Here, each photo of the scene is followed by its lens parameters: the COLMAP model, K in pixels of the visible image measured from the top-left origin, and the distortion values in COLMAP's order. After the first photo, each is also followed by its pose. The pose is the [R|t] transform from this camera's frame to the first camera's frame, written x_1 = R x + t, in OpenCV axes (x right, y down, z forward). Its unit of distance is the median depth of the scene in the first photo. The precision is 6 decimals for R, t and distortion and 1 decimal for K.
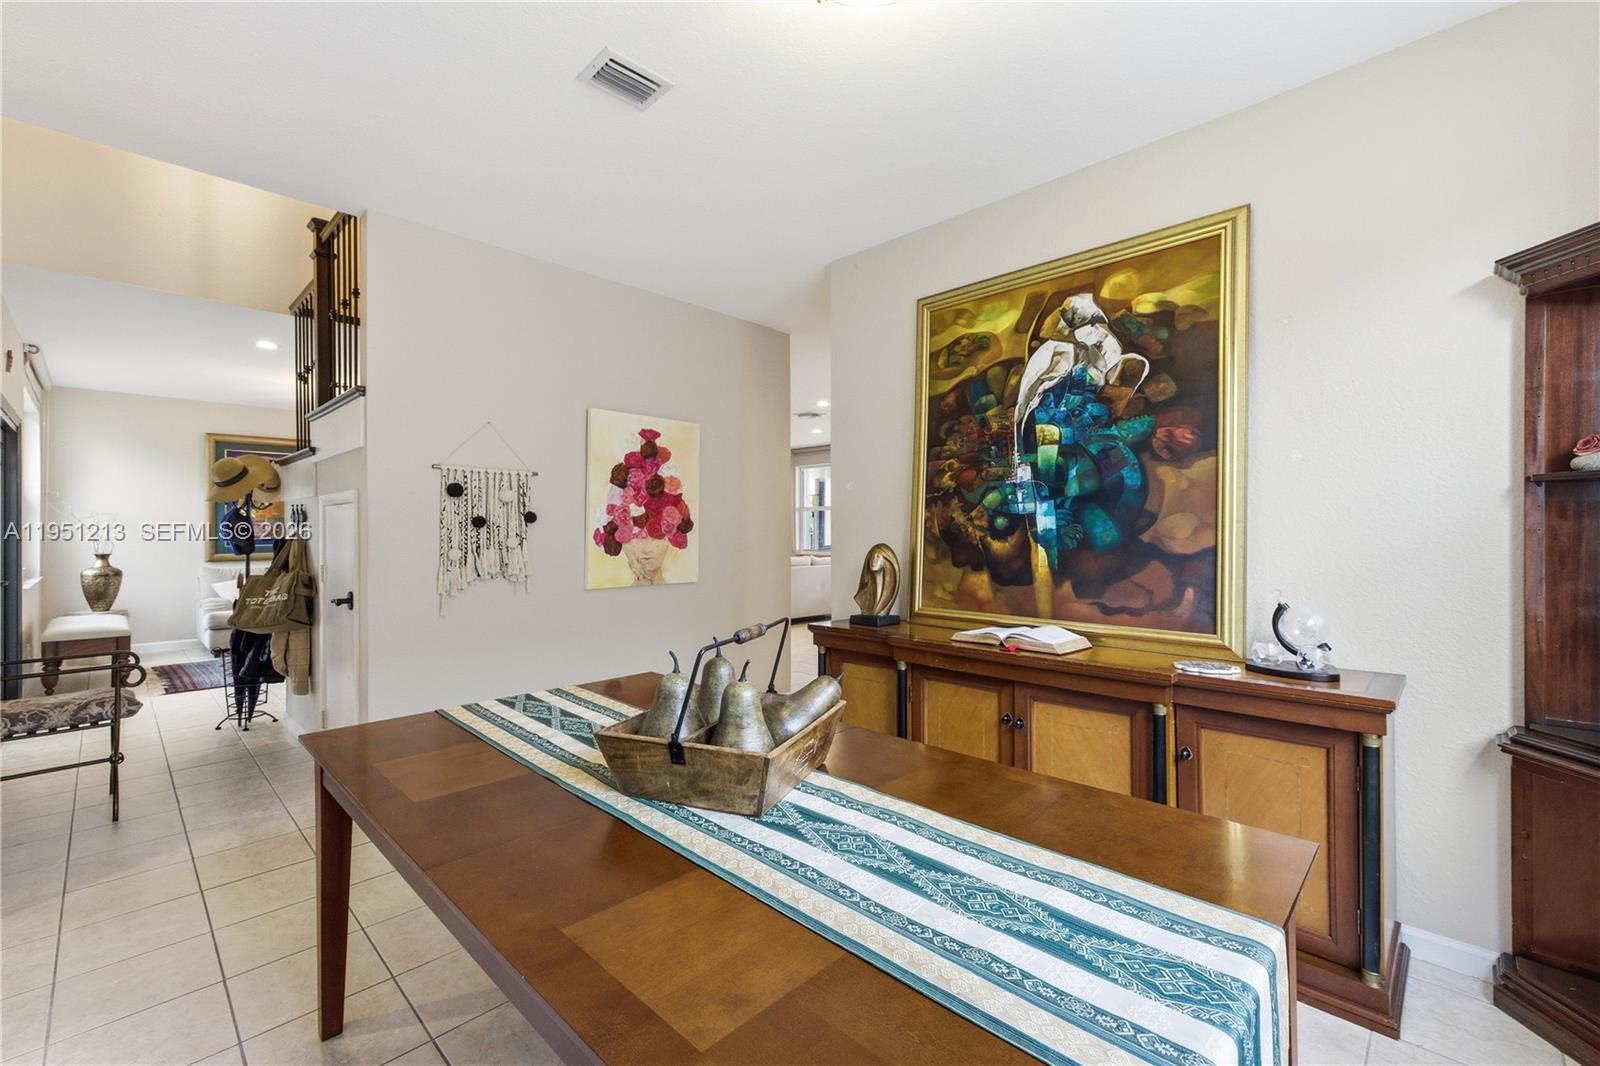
lens RADIAL K [[670.0, 0, 804.5], [0, 670.0, 530.7], [0, 0, 1]] dist [0.007372, -0.000796]
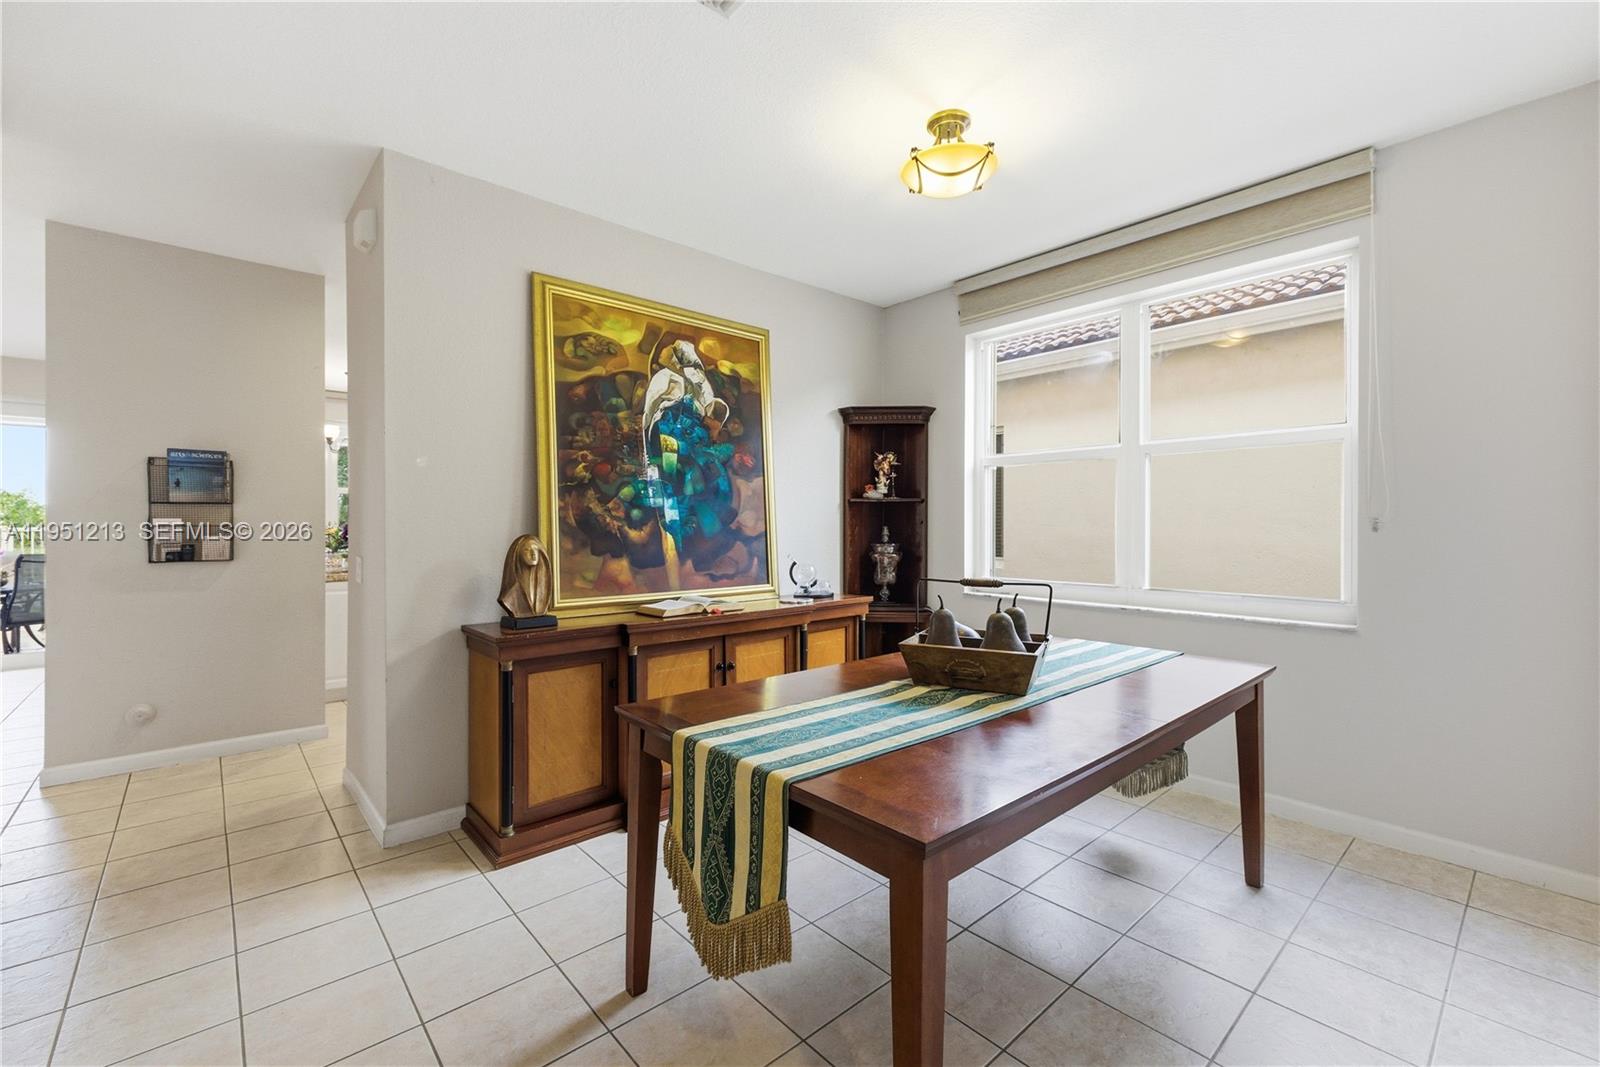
lens RADIAL K [[670.0, 0, 805.6], [0, 670.0, 530.1], [0, 0, 1]] dist [0.007372, -0.000796]
pose [[0.068070, -0.003558, 0.997674, -0.860081], [0.002052, 0.999992, 0.003427, 0.012683], [-0.997678, 0.001814, 0.068076, 0.658899]]
